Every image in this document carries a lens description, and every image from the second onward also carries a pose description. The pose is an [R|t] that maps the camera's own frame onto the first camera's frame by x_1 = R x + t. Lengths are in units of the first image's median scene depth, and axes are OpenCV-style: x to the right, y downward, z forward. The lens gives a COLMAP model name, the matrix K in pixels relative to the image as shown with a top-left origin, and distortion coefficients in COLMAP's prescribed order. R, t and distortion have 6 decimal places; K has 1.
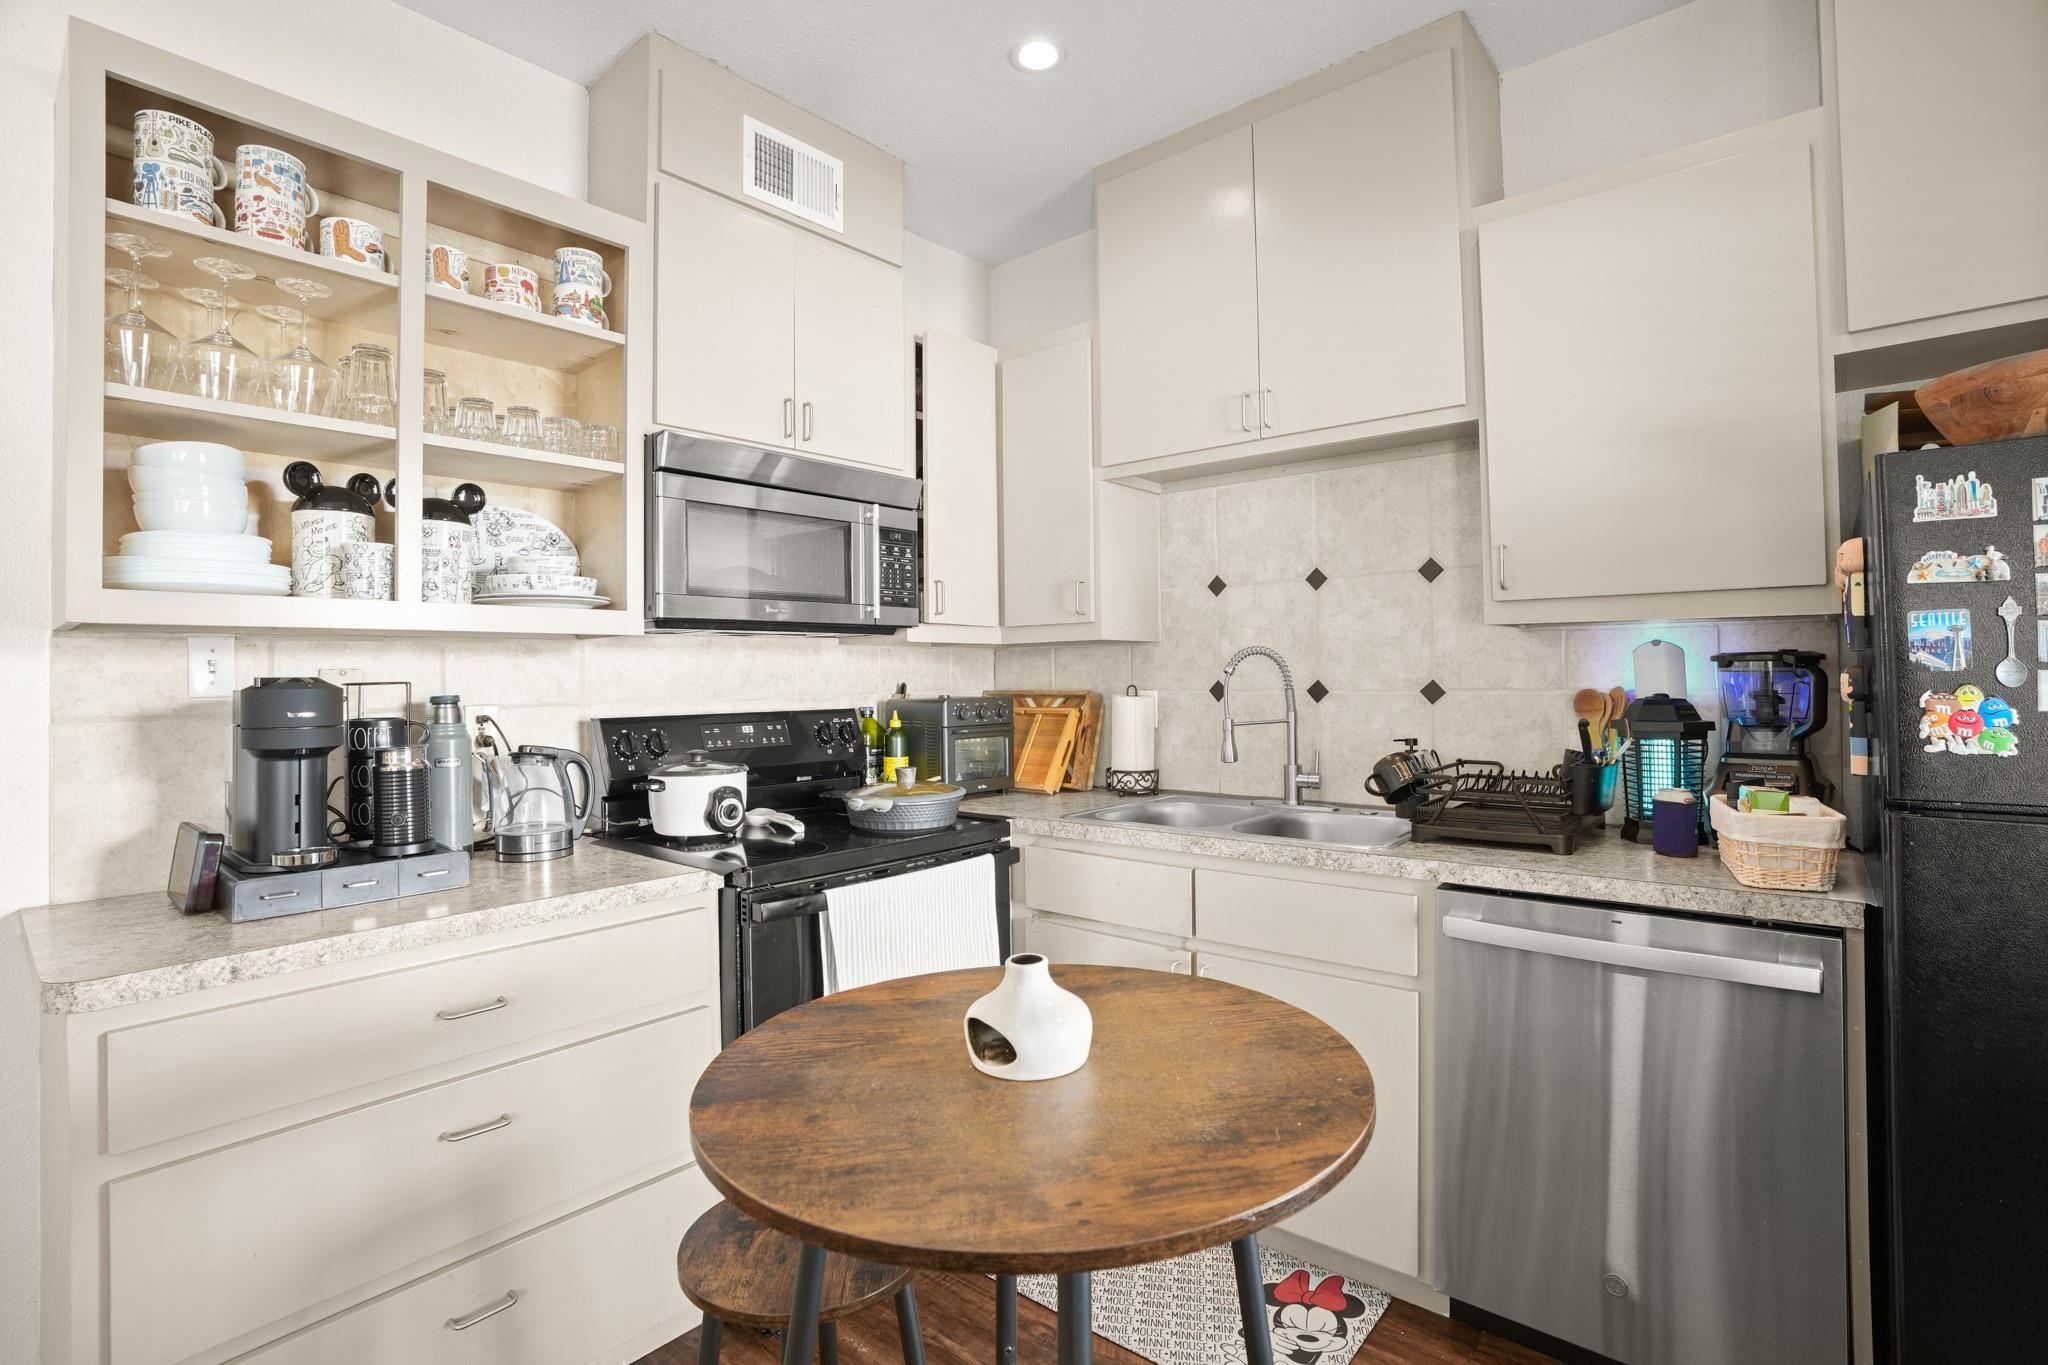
lens RADIAL K [[945.9, 0, 1024.0], [0, 945.9, 682.5], [0, 0, 1]] dist [-0.040165, 0.000410]
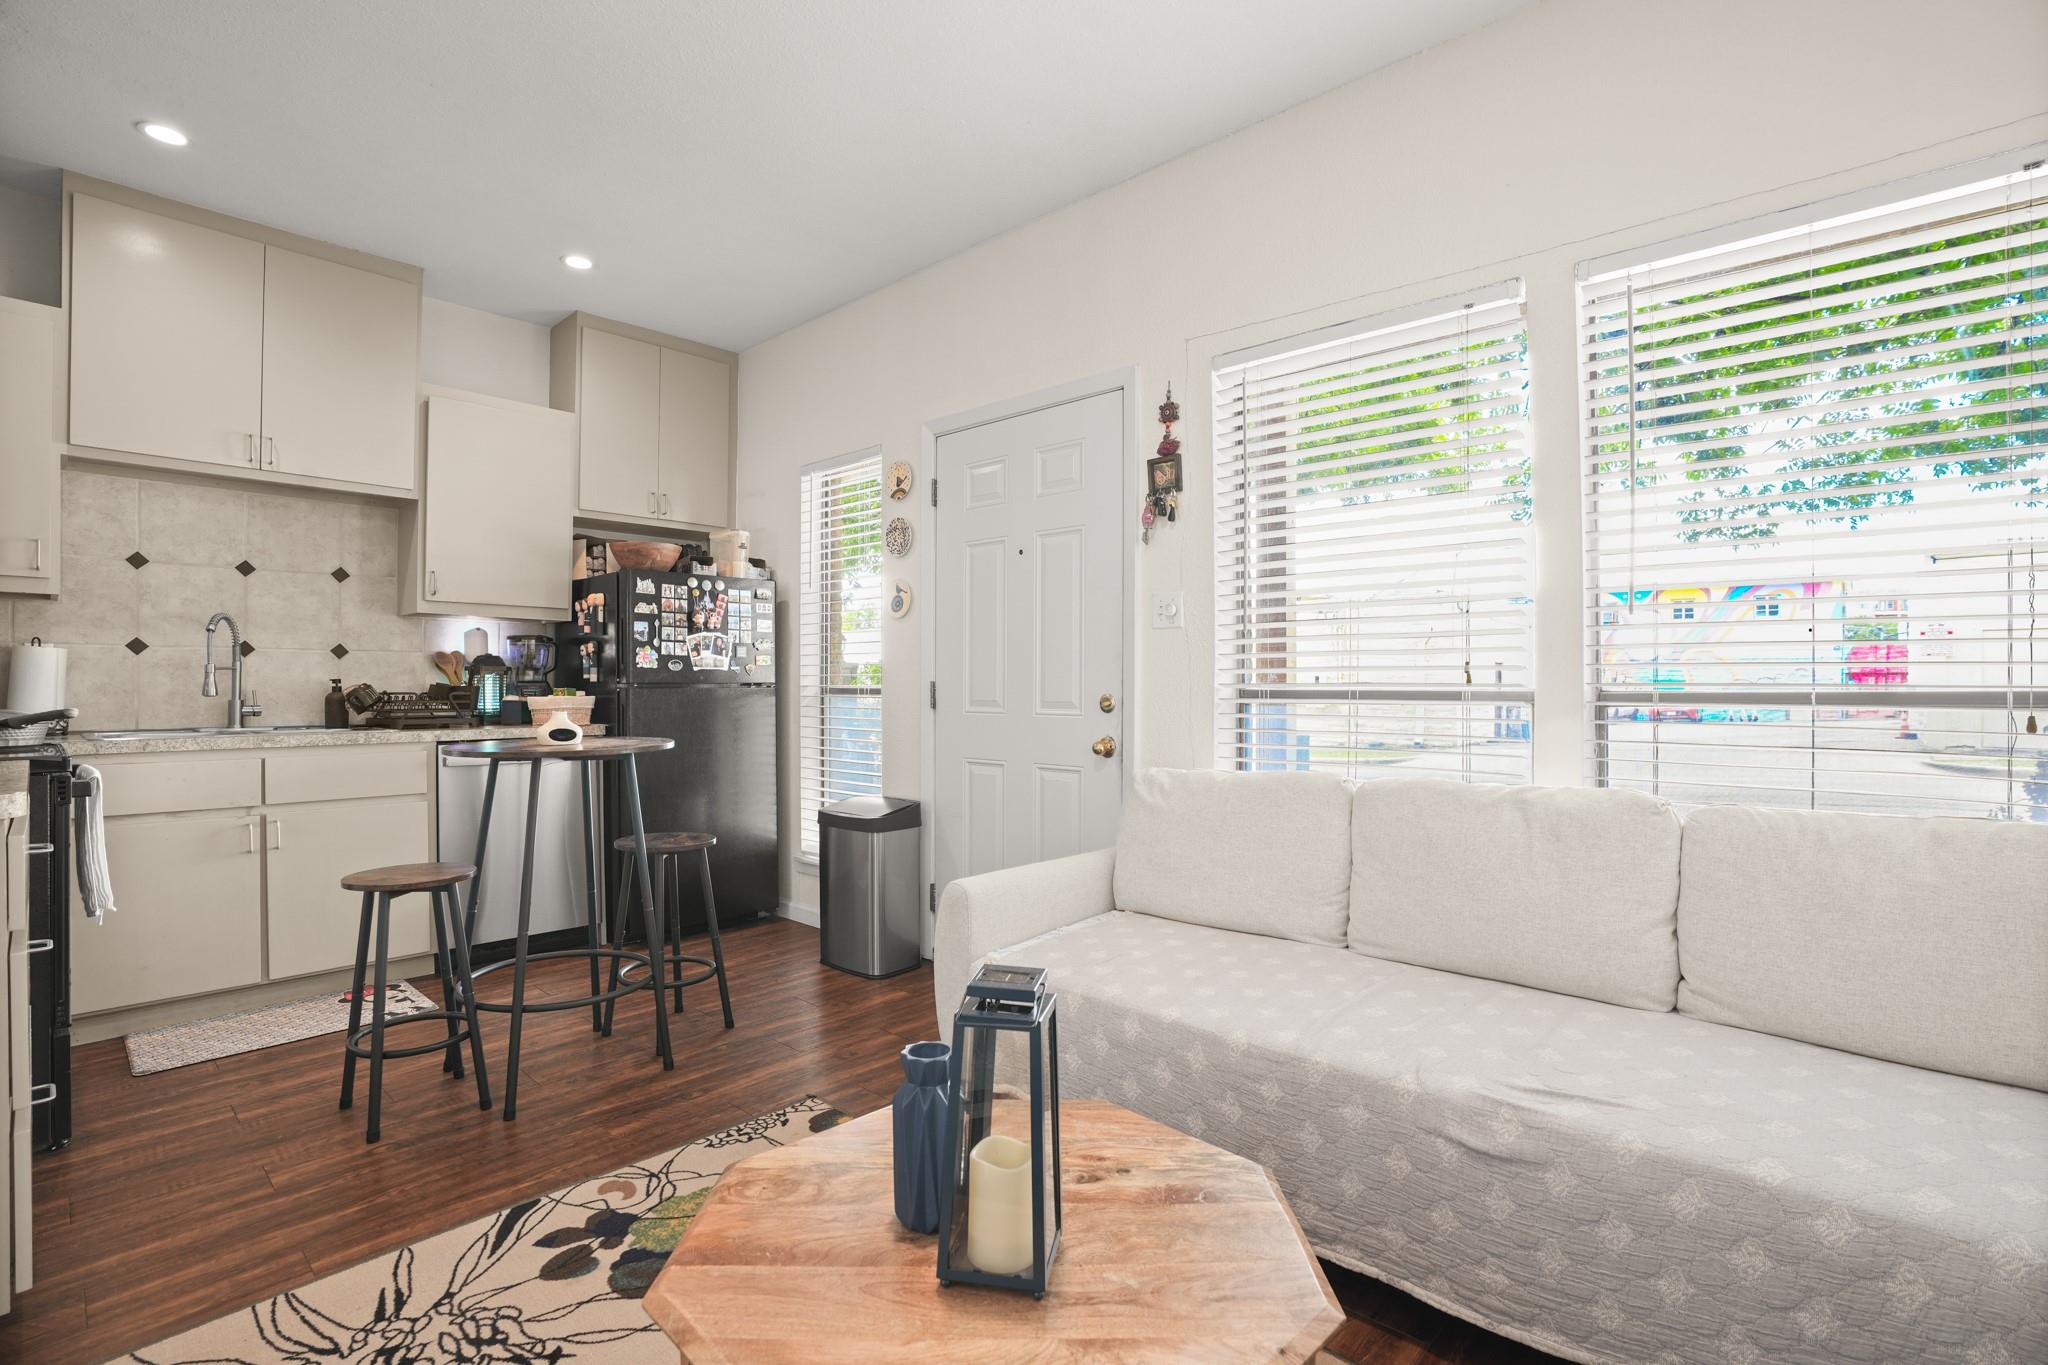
lens RADIAL K [[945.9, 0, 1024.0], [0, 945.9, 682.5], [0, 0, 1]] dist [-0.040165, 0.000410]
pose [[0.055680, 0.021336, 0.998221, -1.093021], [0.005227, 0.999752, -0.021661, 0.105681], [-0.998435, 0.006424, 0.055555, -0.255673]]
